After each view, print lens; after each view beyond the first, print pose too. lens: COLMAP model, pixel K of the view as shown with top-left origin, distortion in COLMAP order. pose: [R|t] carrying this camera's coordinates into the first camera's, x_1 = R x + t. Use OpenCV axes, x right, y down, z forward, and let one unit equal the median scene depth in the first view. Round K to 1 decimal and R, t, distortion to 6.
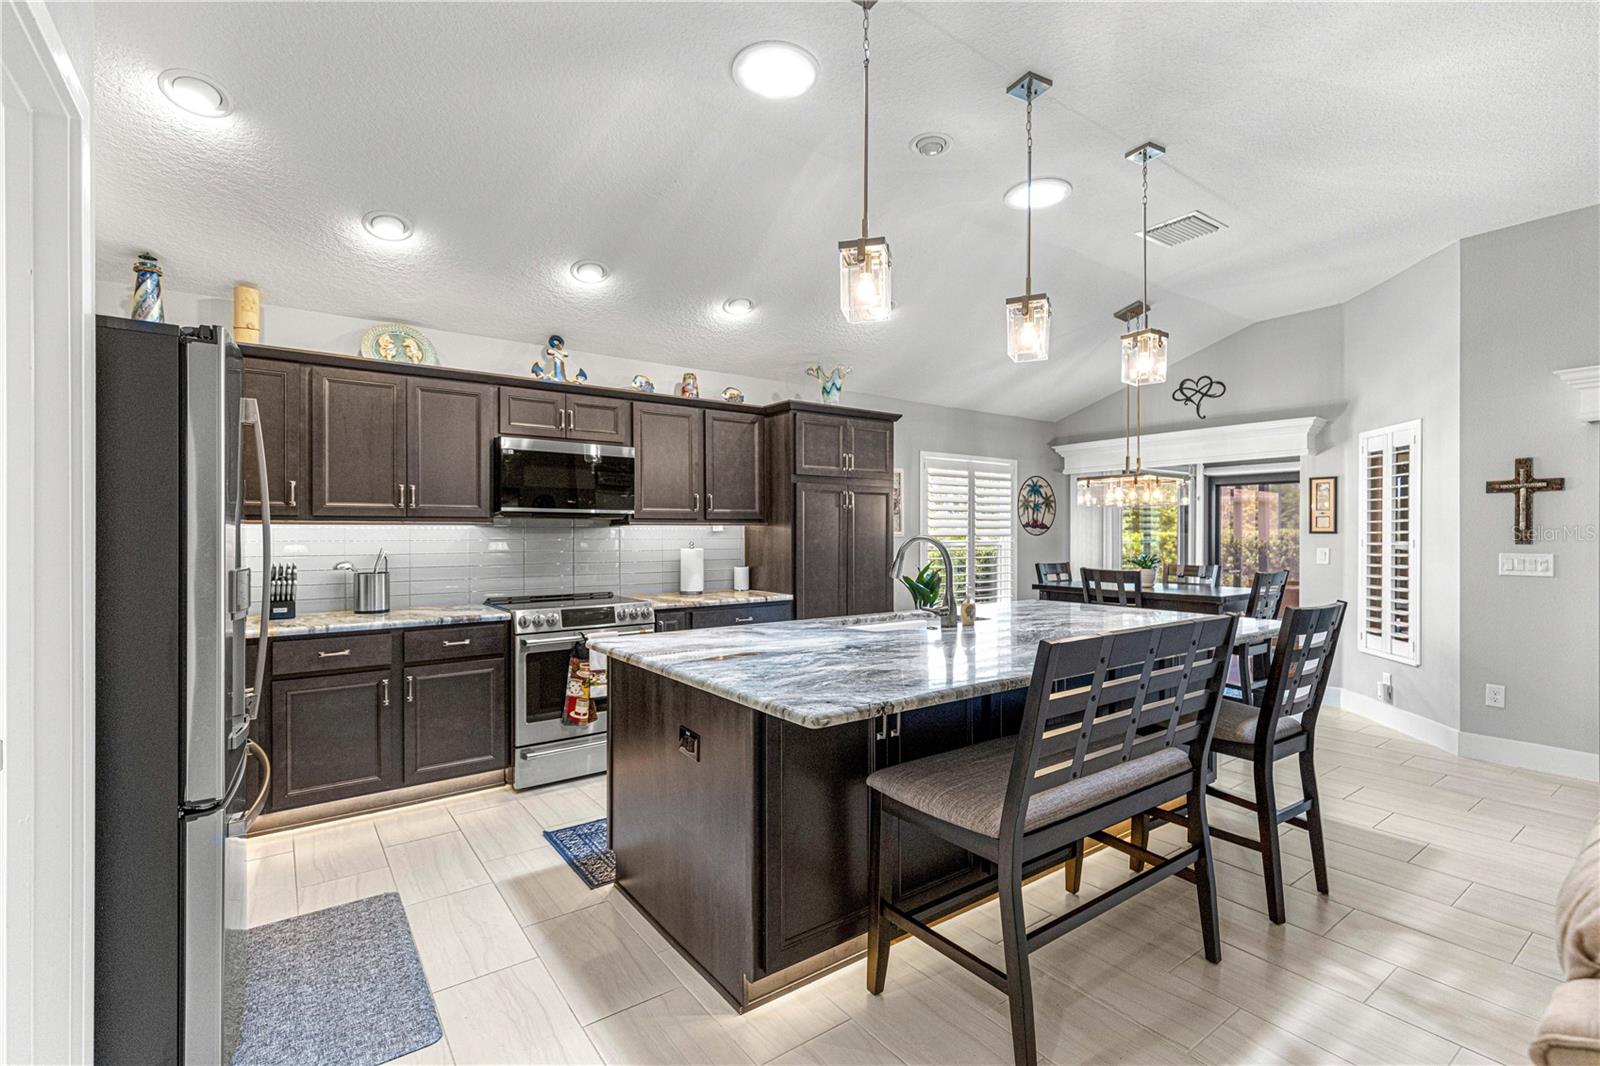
lens RADIAL K [[720.9, 0, 814.7], [0, 720.9, 542.0], [0, 0, 1]] dist [0.010073, -0.002806]
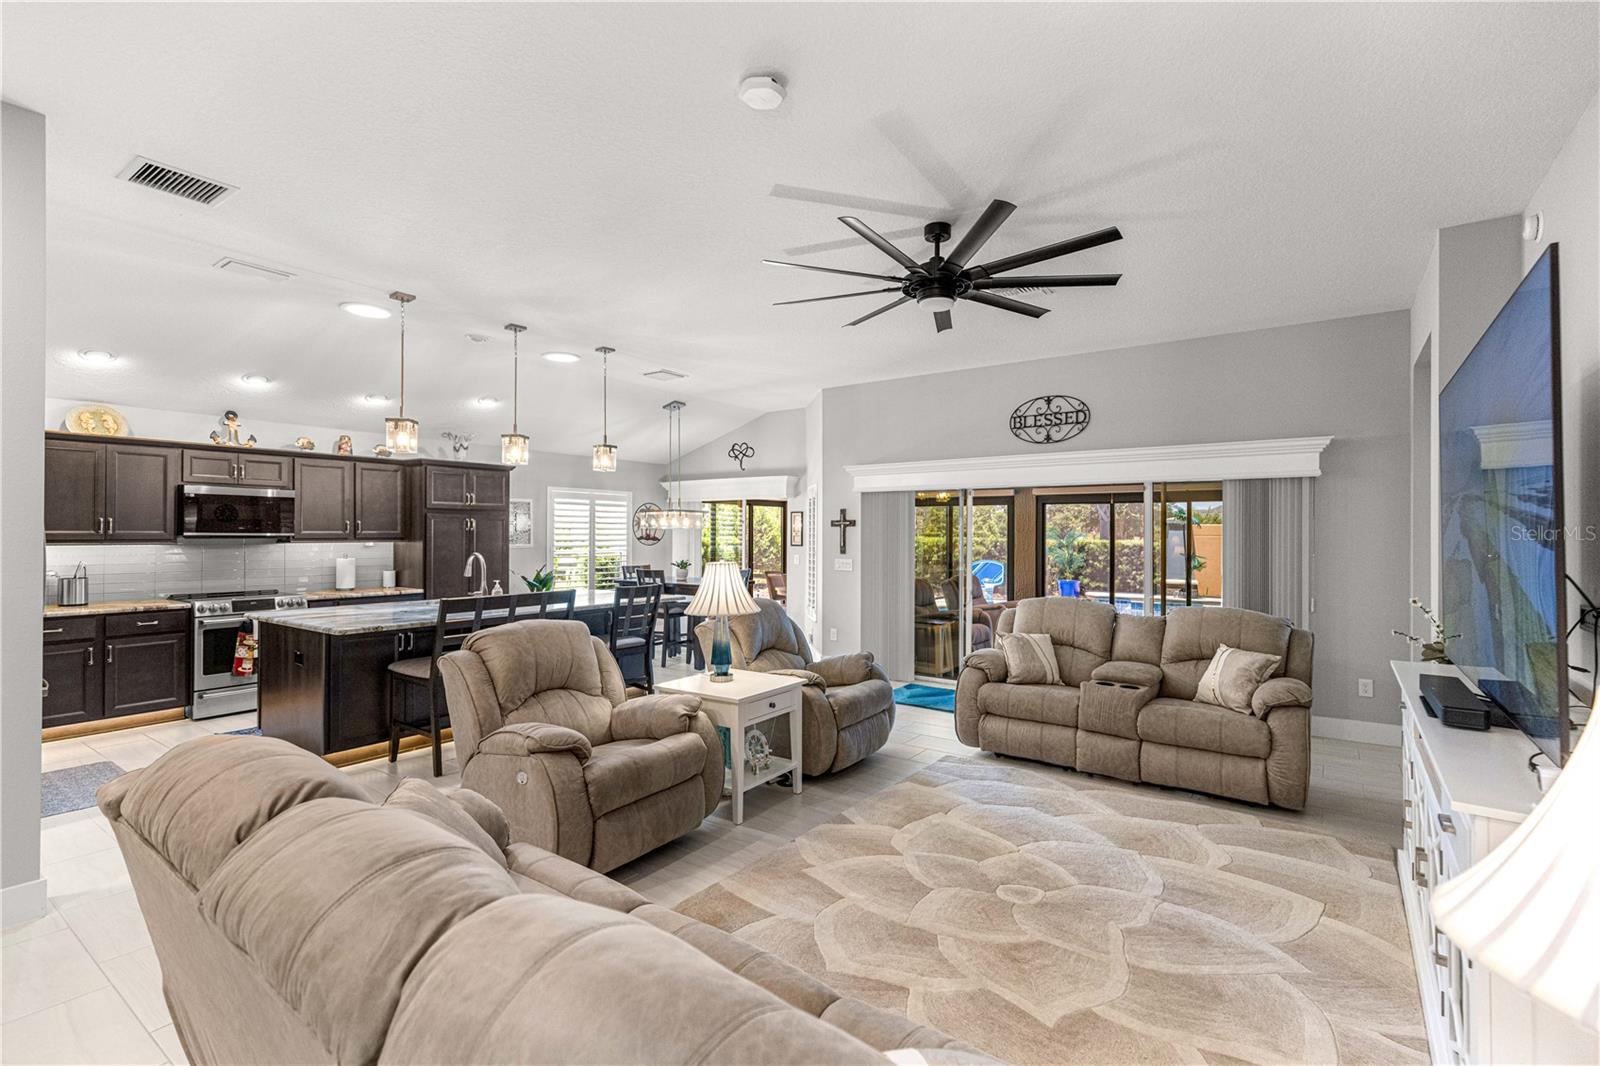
lens RADIAL K [[720.9, 0, 815.3], [0, 720.9, 532.8], [0, 0, 1]] dist [0.010073, -0.002806]
pose [[0.949968, 0.004856, 0.312311, 0.296990], [-0.001010, 0.999922, -0.012476, -0.027485], [-0.312347, 0.011536, 0.949898, -0.731697]]
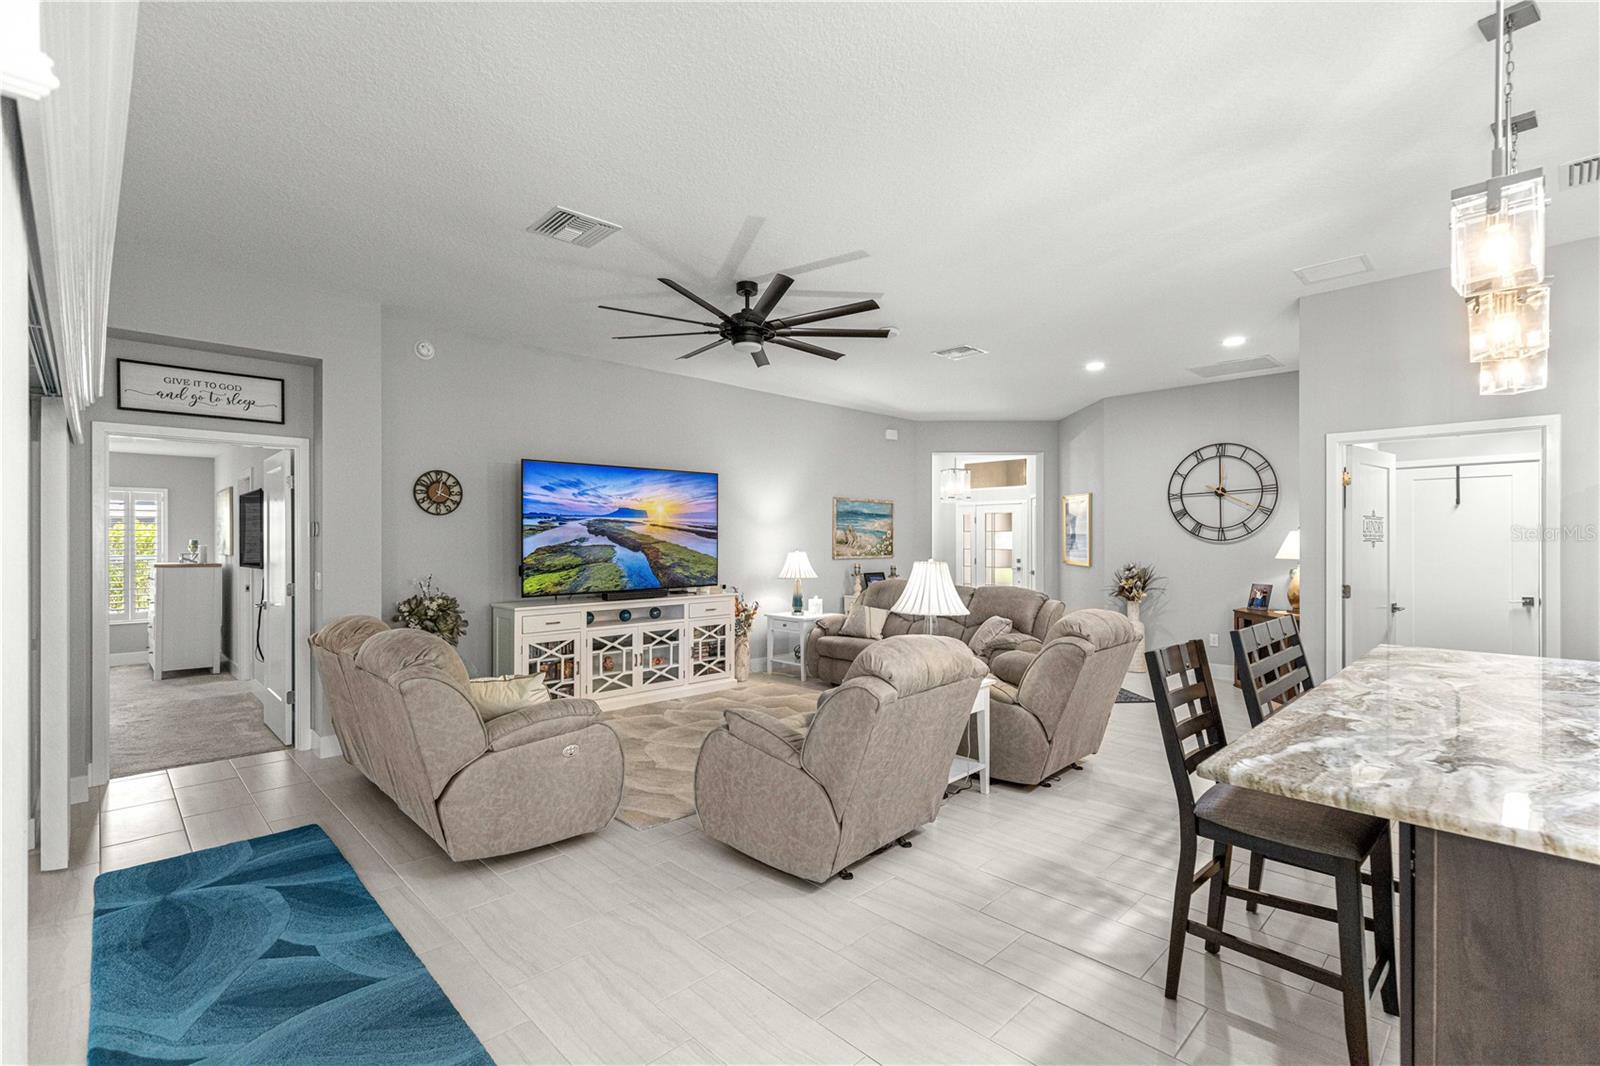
lens RADIAL K [[720.9, 0, 806.2], [0, 720.9, 524.9], [0, 0, 1]] dist [0.010073, -0.002806]
pose [[-0.989614, -0.003652, -0.143703, 0.764294], [-0.002615, 0.999969, -0.007407, -0.038235], [0.143726, -0.006954, -0.989593, 1.090239]]
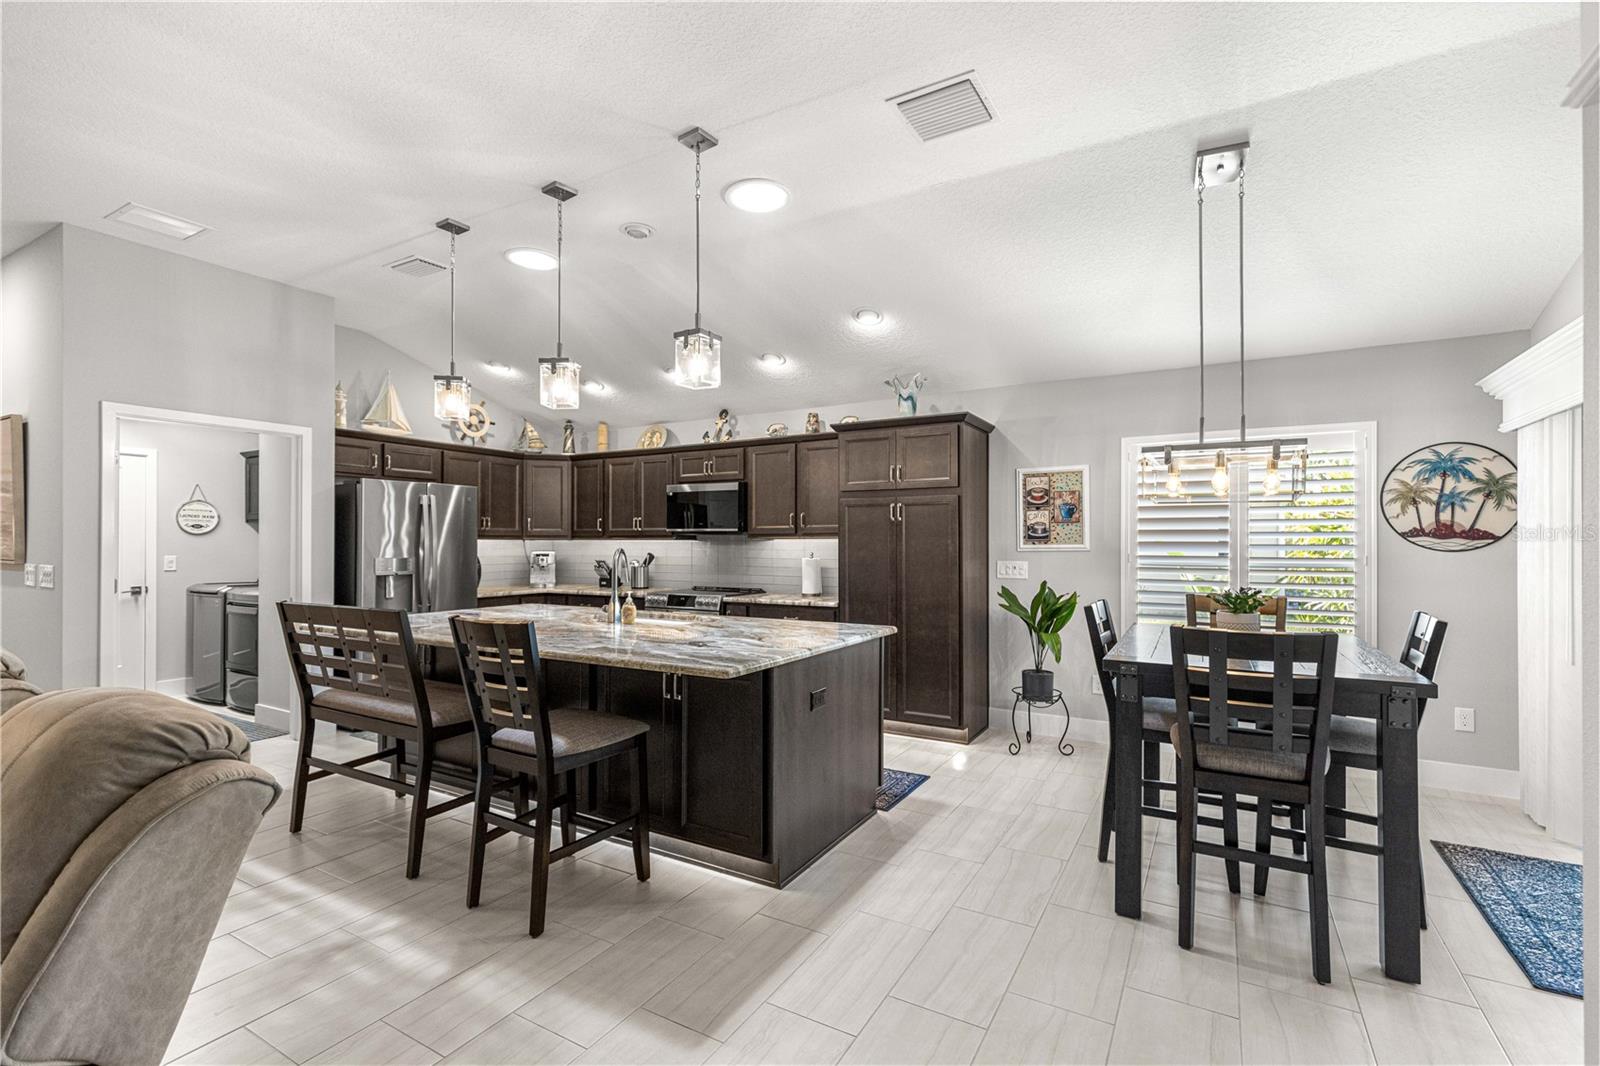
lens RADIAL K [[720.9, 0, 804.1], [0, 720.9, 538.1], [0, 0, 1]] dist [0.010073, -0.002806]
pose [[0.396399, -0.004899, -0.918065, 1.035368], [-0.013147, 0.999853, -0.011012, -0.012349], [0.917984, 0.016435, 0.396276, 0.574432]]
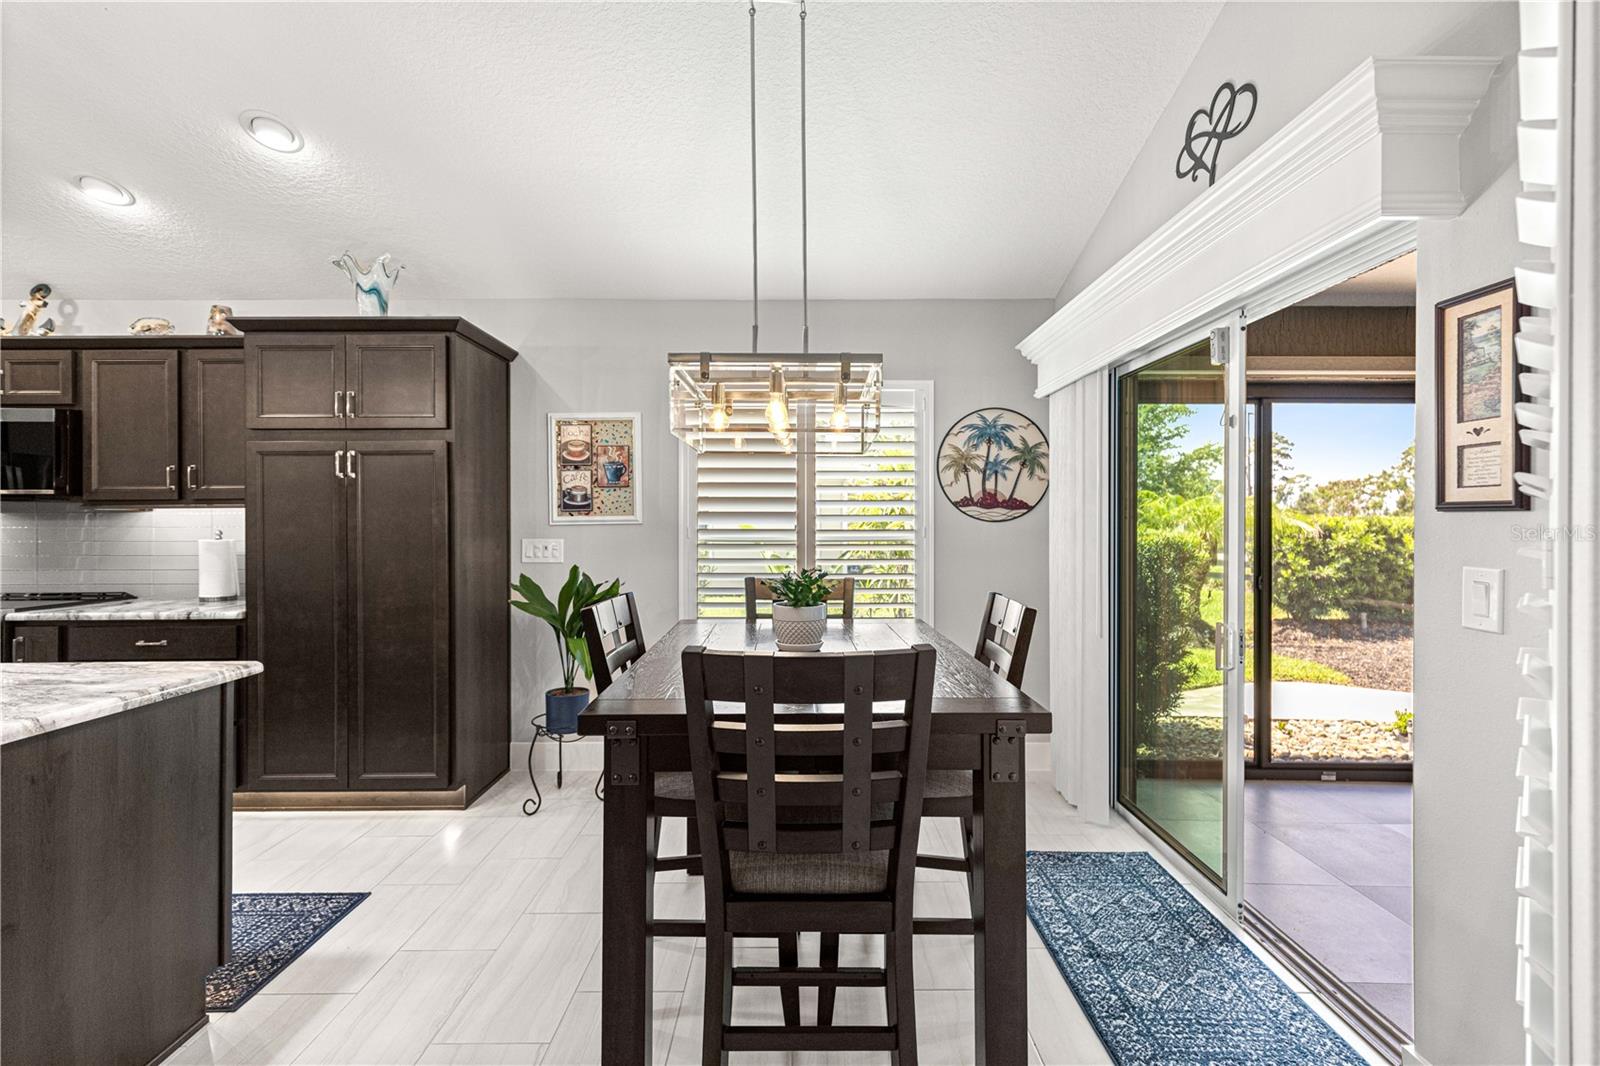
lens RADIAL K [[720.9, 0, 805.1], [0, 720.9, 521.9], [0, 0, 1]] dist [0.010073, -0.002806]
pose [[0.805585, -0.002287, -0.592476, 0.851935], [-0.005580, 0.999919, -0.011448, -0.004545], [0.592454, 0.012528, 0.805507, 0.845866]]
